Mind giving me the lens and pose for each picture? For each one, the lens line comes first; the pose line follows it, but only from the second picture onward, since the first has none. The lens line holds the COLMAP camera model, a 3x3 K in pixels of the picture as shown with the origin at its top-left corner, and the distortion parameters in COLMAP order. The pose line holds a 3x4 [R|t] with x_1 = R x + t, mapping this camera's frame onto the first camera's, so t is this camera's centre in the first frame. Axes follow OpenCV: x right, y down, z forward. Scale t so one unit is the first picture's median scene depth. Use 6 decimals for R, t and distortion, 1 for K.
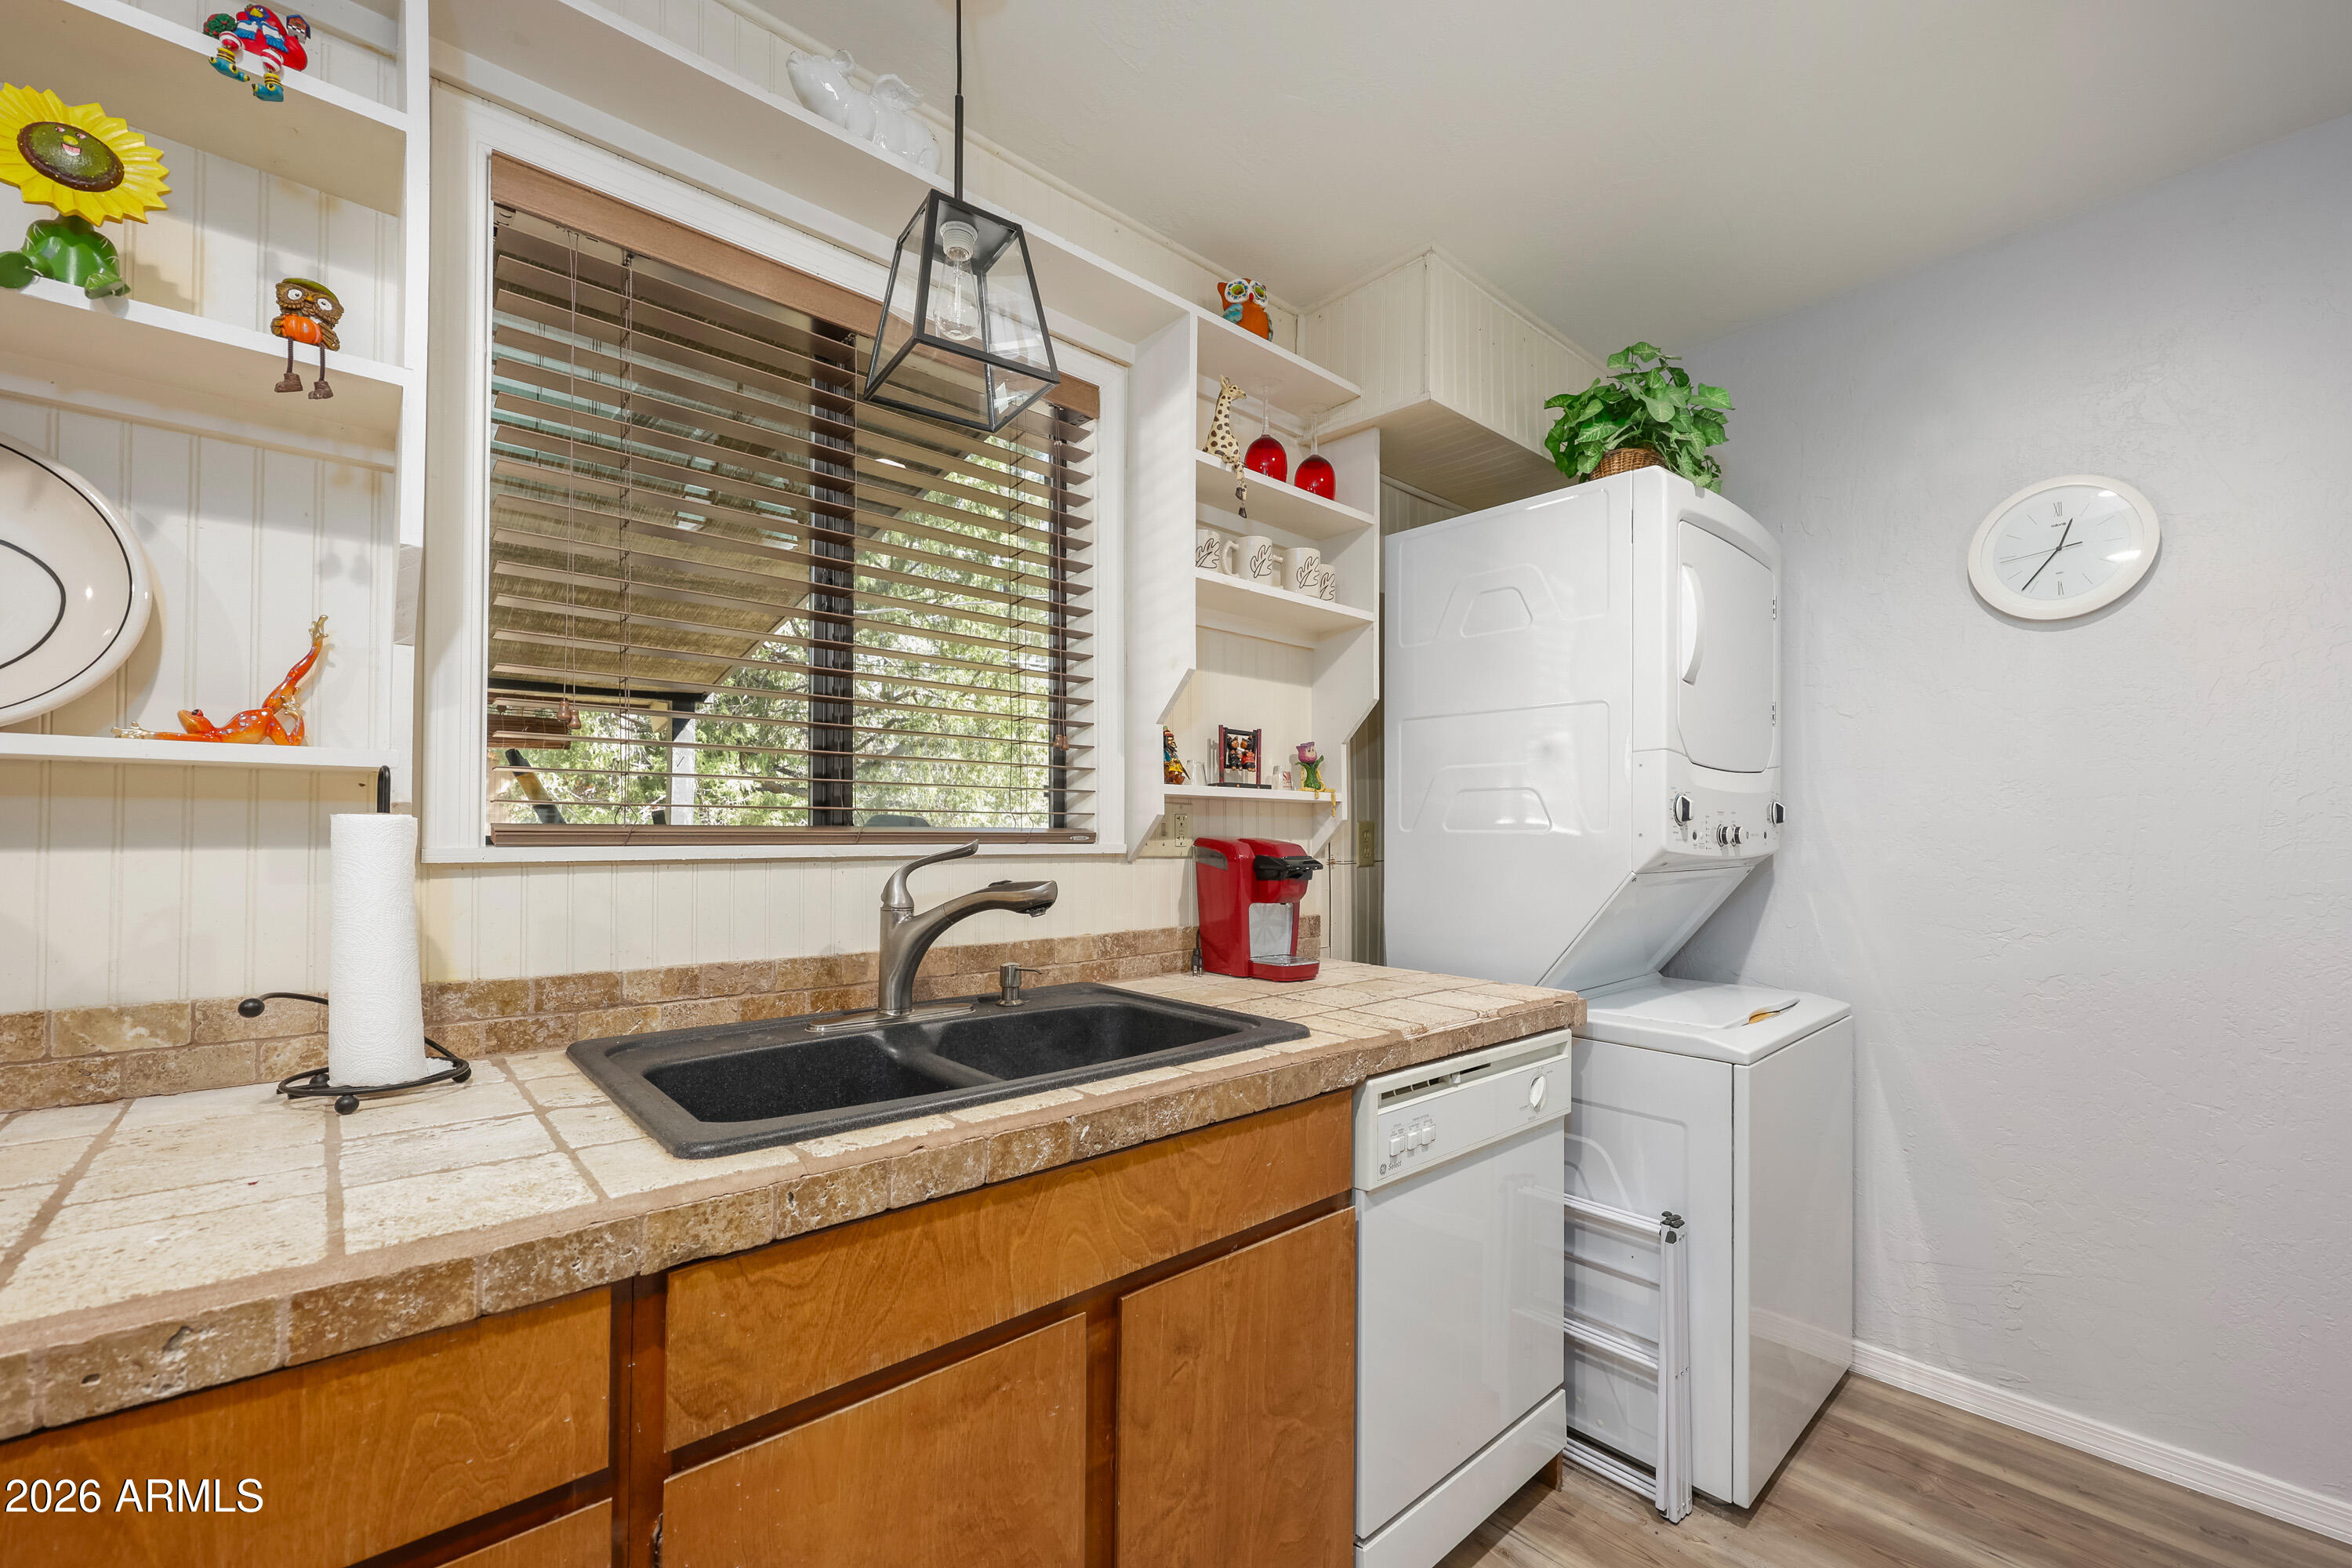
lens RADIAL K [[953.5, 0, 1165.3], [0, 953.5, 787.9], [0, 0, 1]] dist [0.000277, 0.000311]
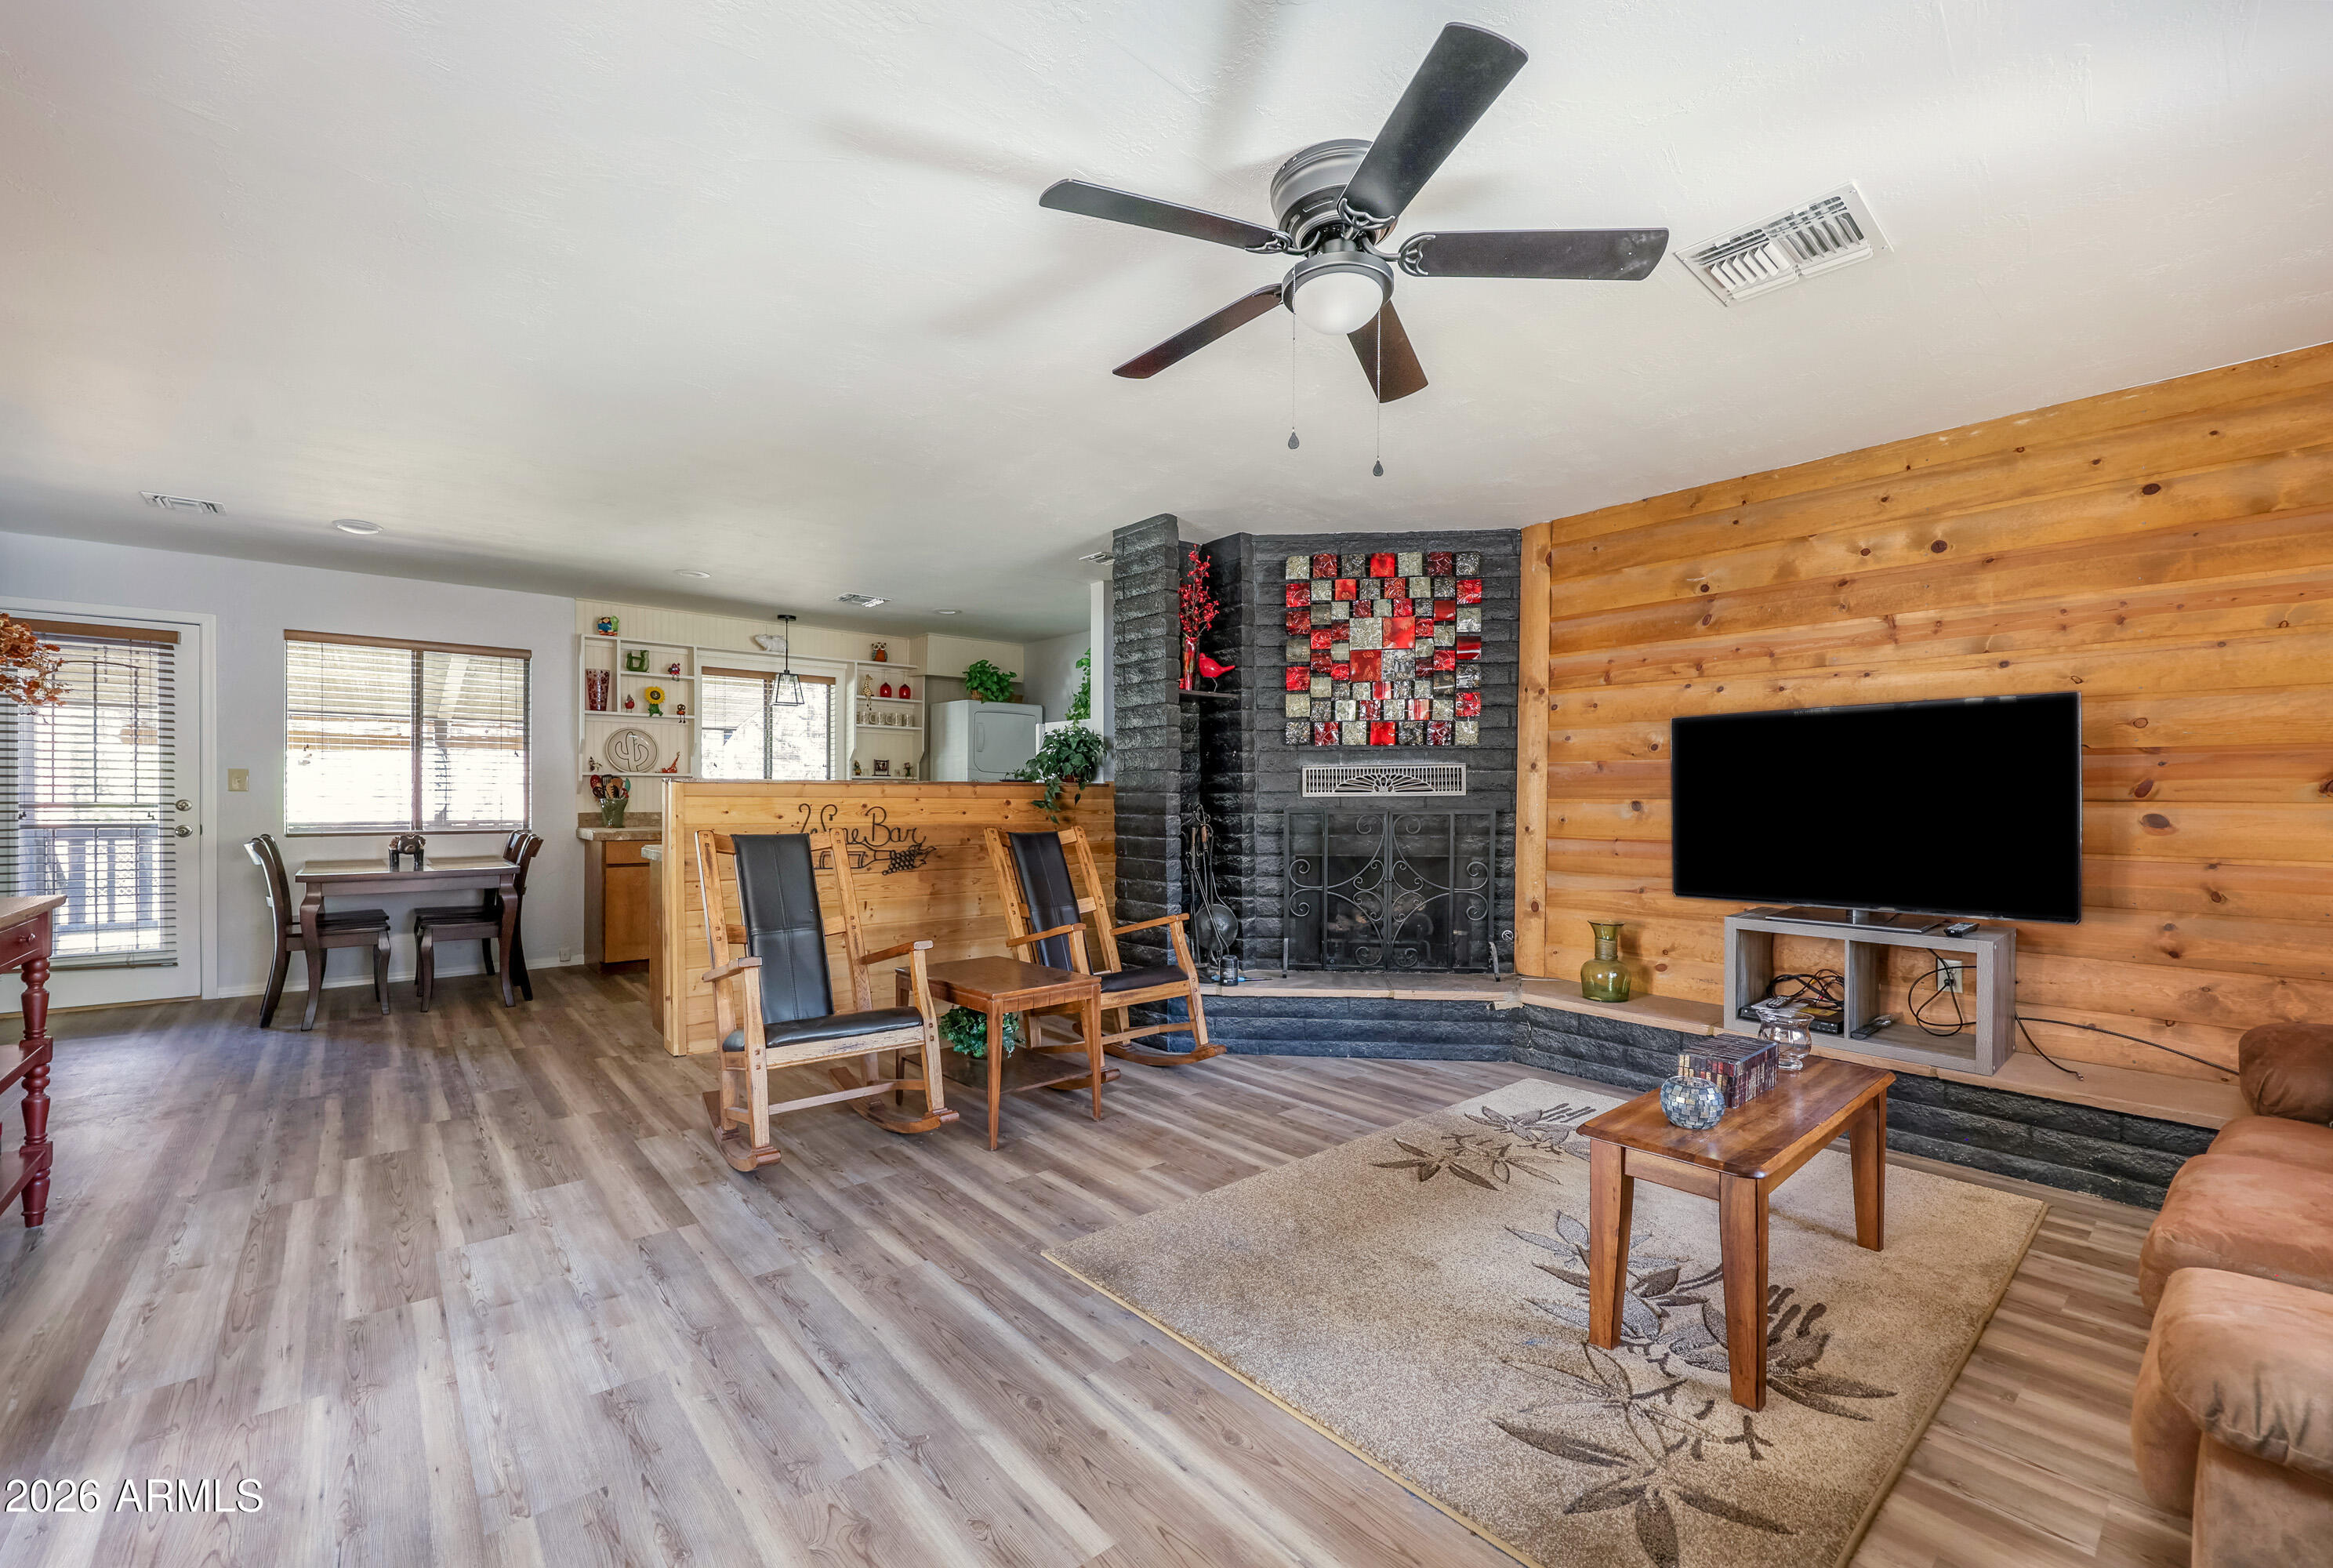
lens RADIAL K [[956.6, 0, 1180.4], [0, 956.6, 804.2], [0, 0, 1]] dist [-0.000809, 0.000267]
pose [[0.999950, 0.008514, -0.005231, 1.403760], [-0.008163, 0.997934, 0.063721, -0.153978], [0.005763, -0.063675, 0.997954, -3.016364]]
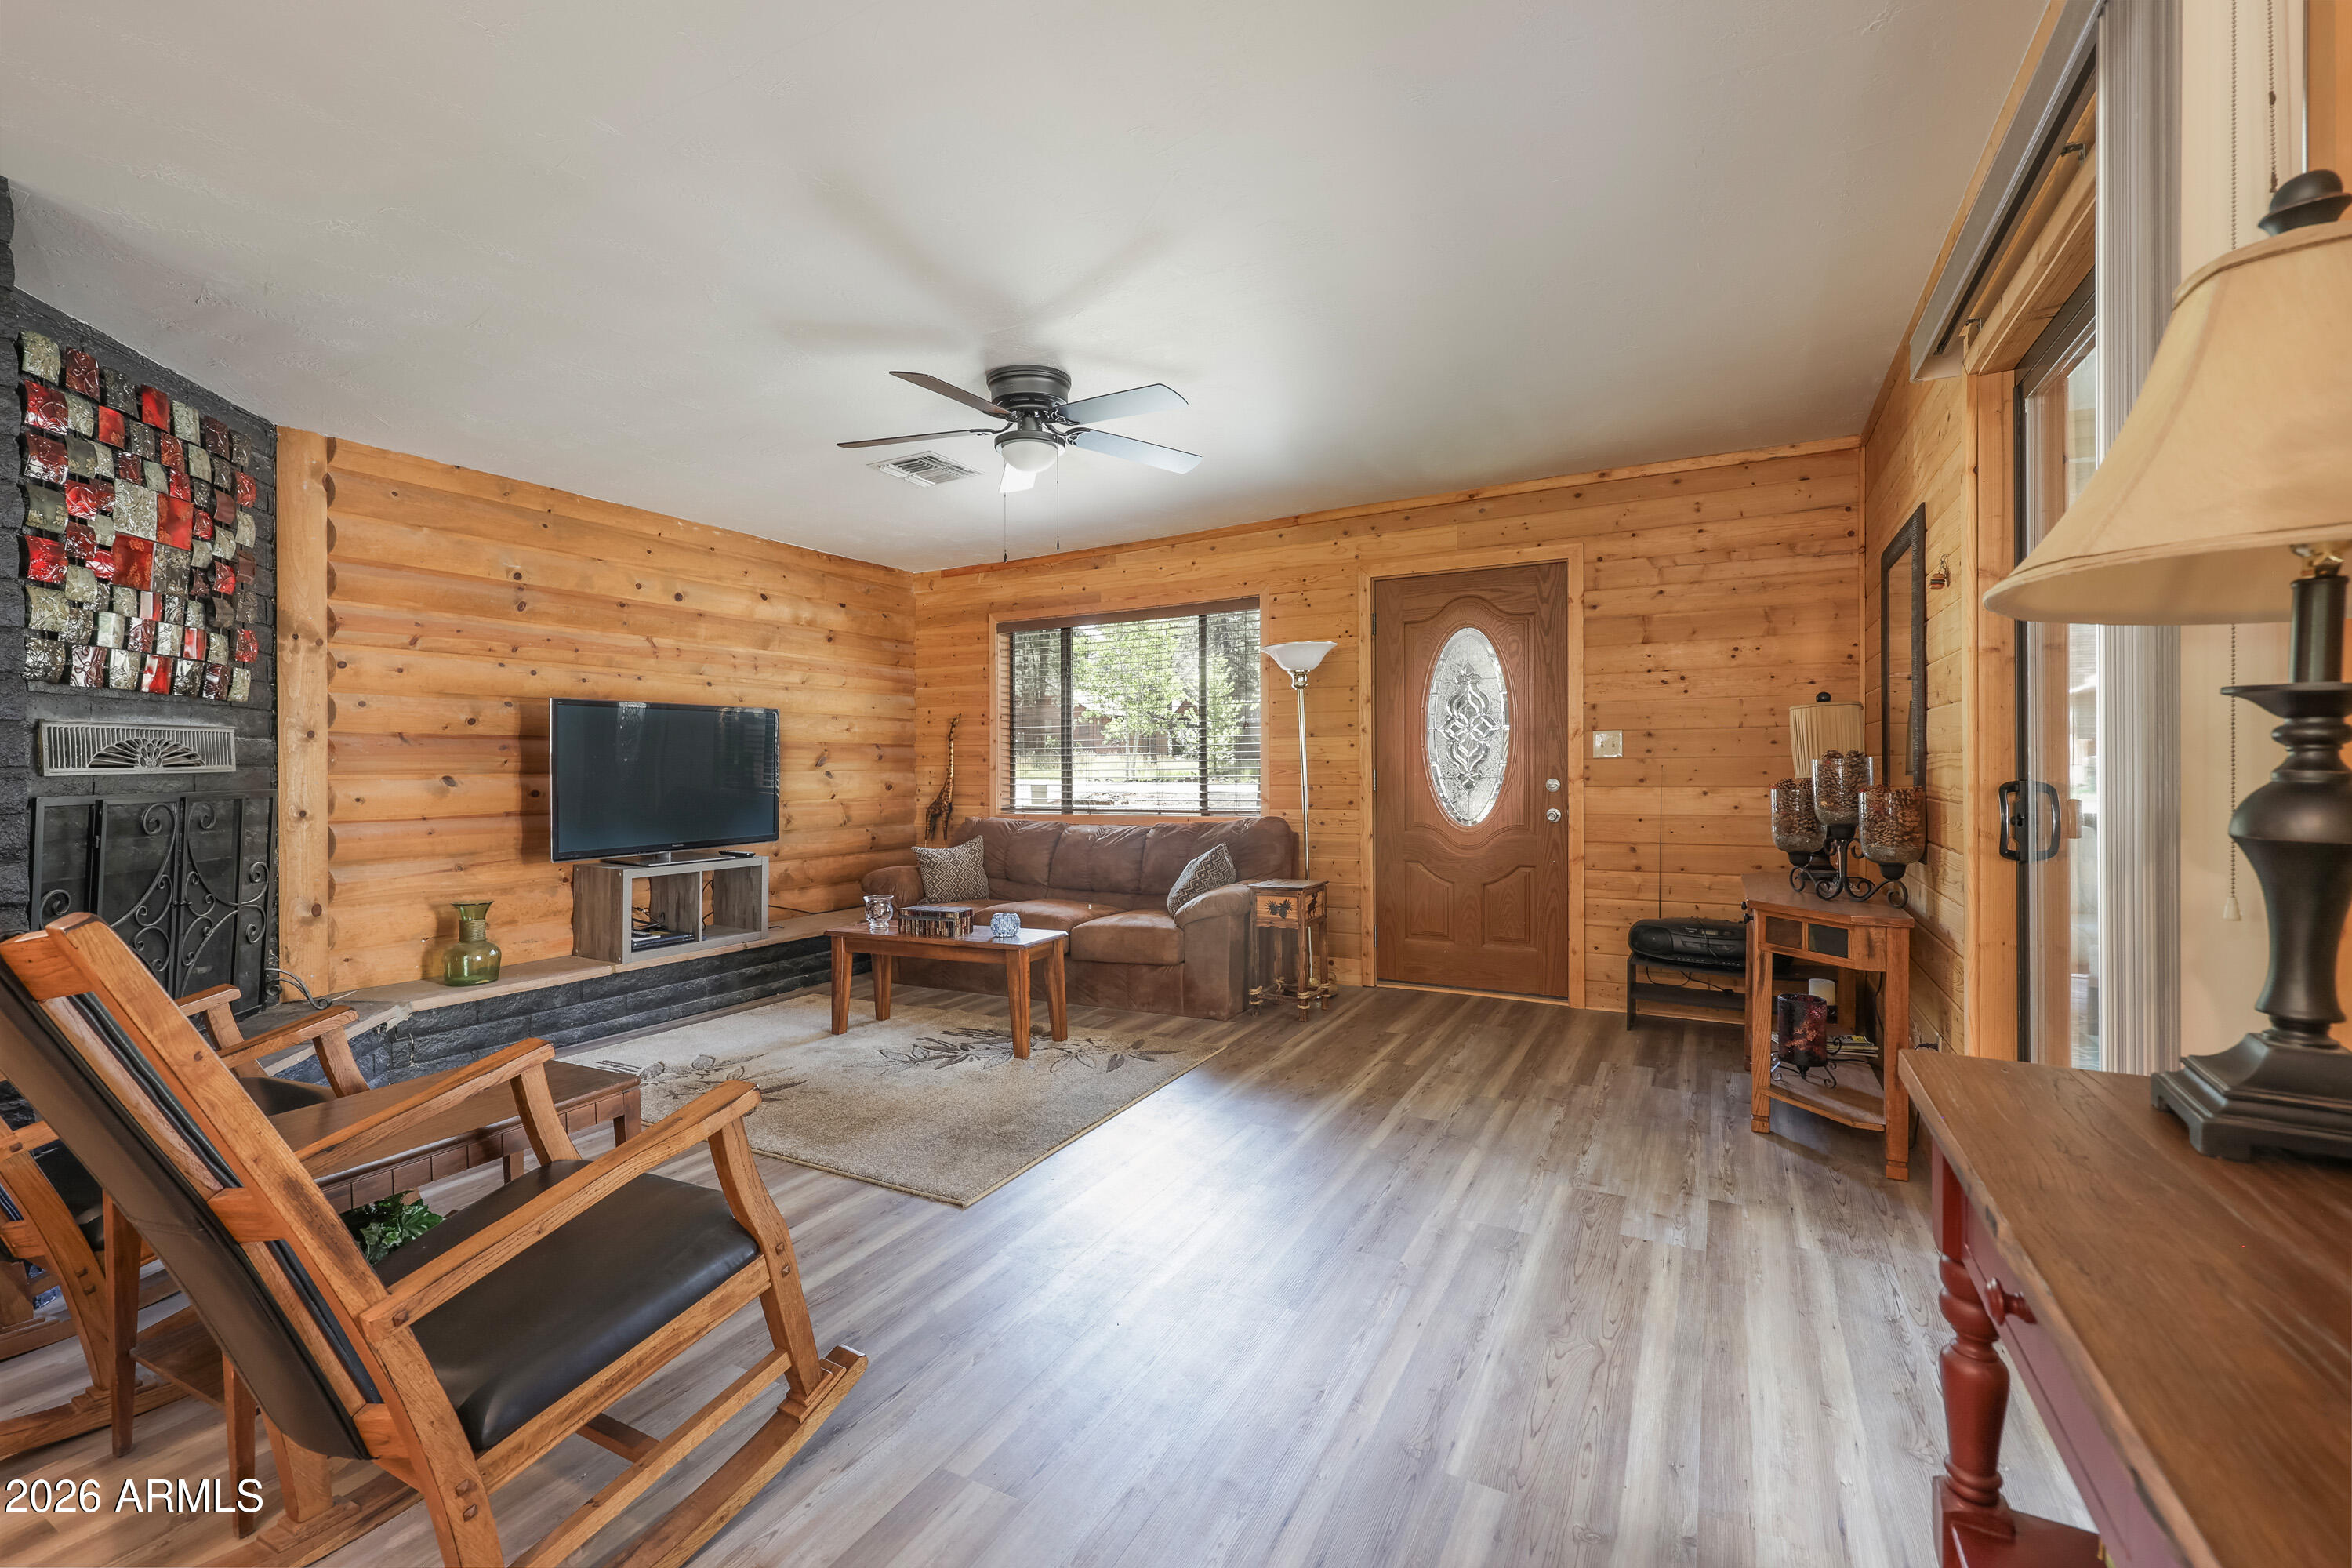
lens RADIAL K [[995.5, 0, 1175.2], [0, 995.5, 774.5], [0, 0, 1]] dist [0.000361, -0.000322]
pose [[-0.346865, 0.000605, 0.937915, -0.189008], [-0.042796, 0.998948, -0.016471, -0.065073], [-0.936938, -0.045852, -0.346474, -1.547963]]
